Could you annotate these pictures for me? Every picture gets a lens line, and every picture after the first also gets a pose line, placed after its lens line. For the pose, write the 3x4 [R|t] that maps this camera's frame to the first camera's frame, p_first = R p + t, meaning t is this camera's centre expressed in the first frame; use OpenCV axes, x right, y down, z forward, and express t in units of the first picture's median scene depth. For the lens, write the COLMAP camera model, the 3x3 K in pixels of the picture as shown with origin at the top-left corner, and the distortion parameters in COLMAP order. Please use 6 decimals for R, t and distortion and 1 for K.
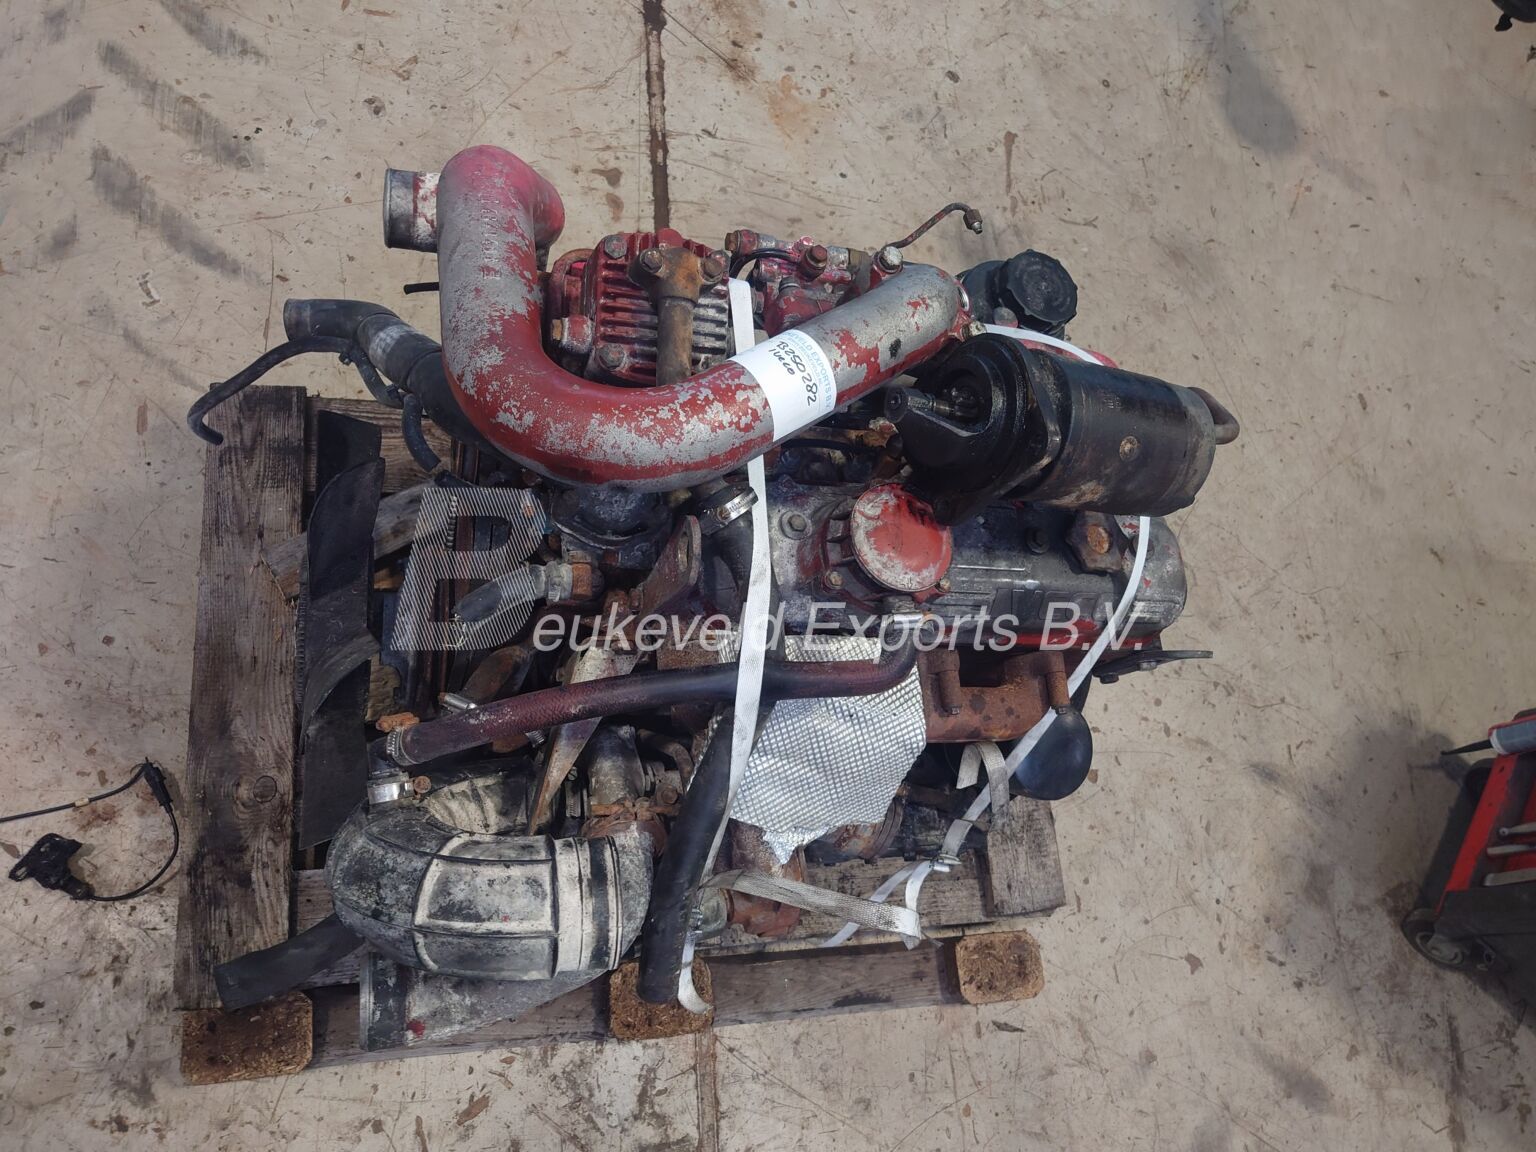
lens RADIAL K [[1103.3, 0, 768.0], [0, 1103.3, 576.0], [0, 0, 1]] dist [-0.003933, 0.005370]
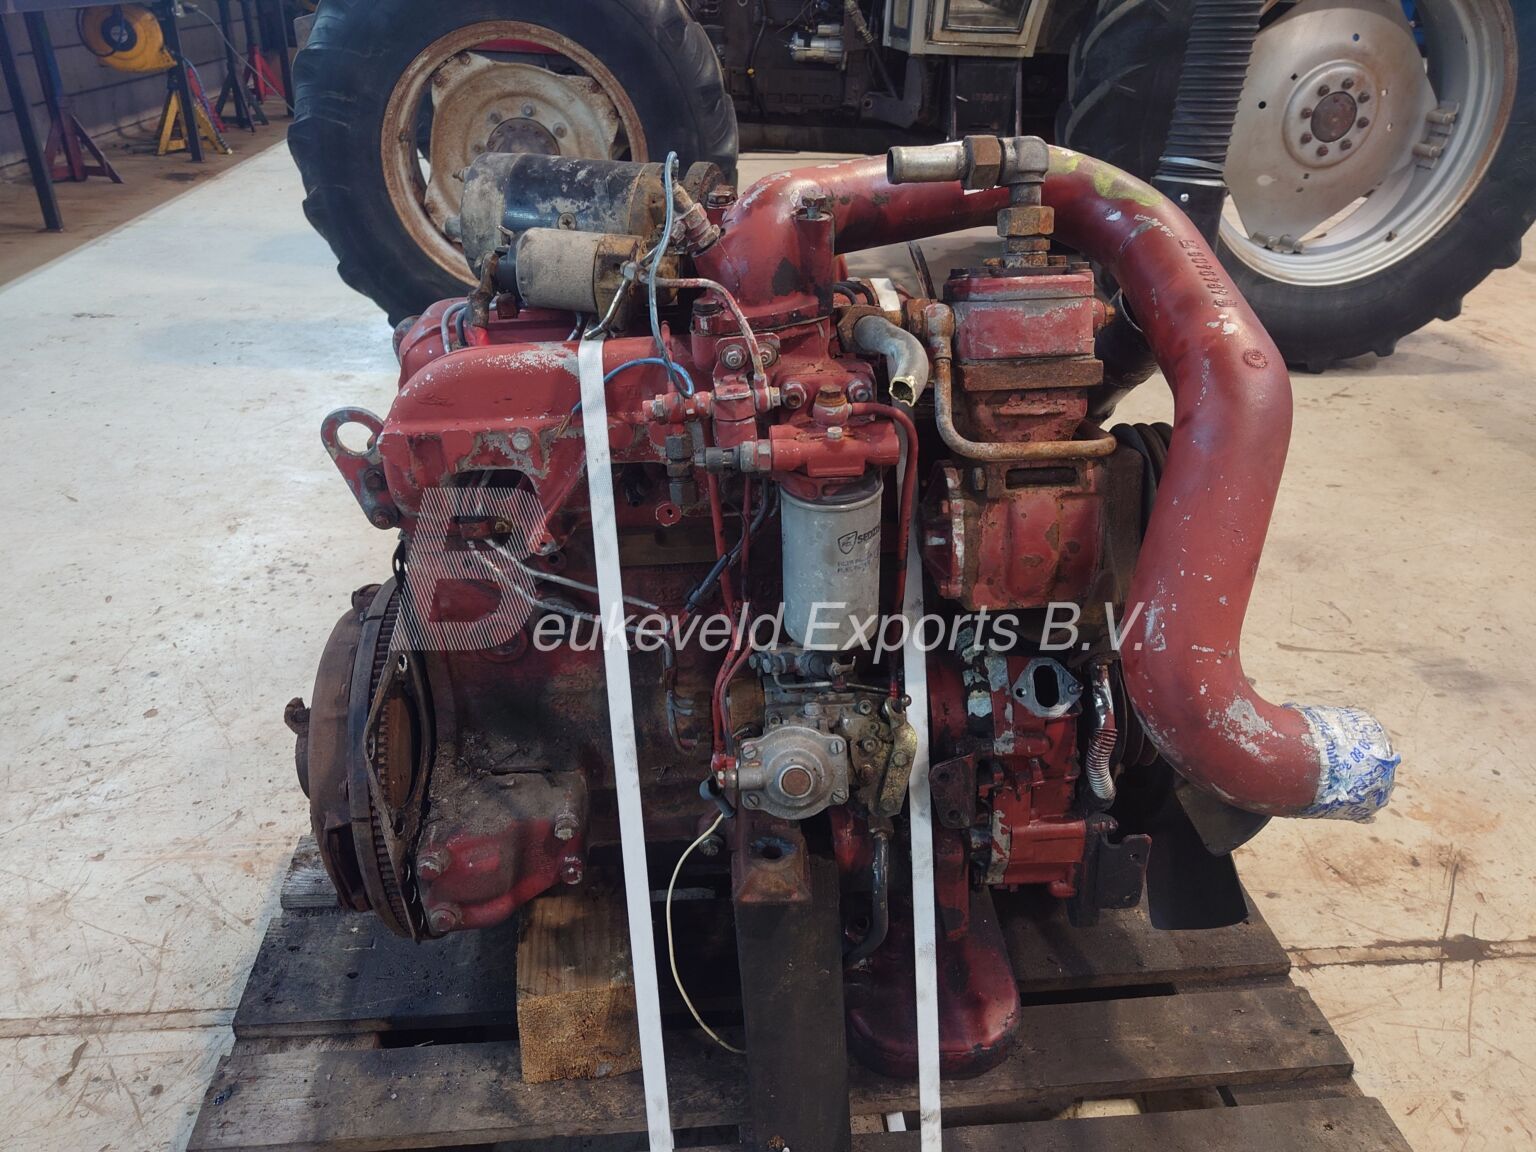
lens RADIAL K [[1100.9, 0, 757.3], [0, 1100.9, 576.0], [0, 0, 1]] dist [-0.001161, 0.004196]
pose [[-0.002525, -0.722258, 0.691619, -0.427800], [0.927250, 0.257277, 0.272060, -1.209733], [-0.374435, 0.641990, 0.669064, 0.556488]]
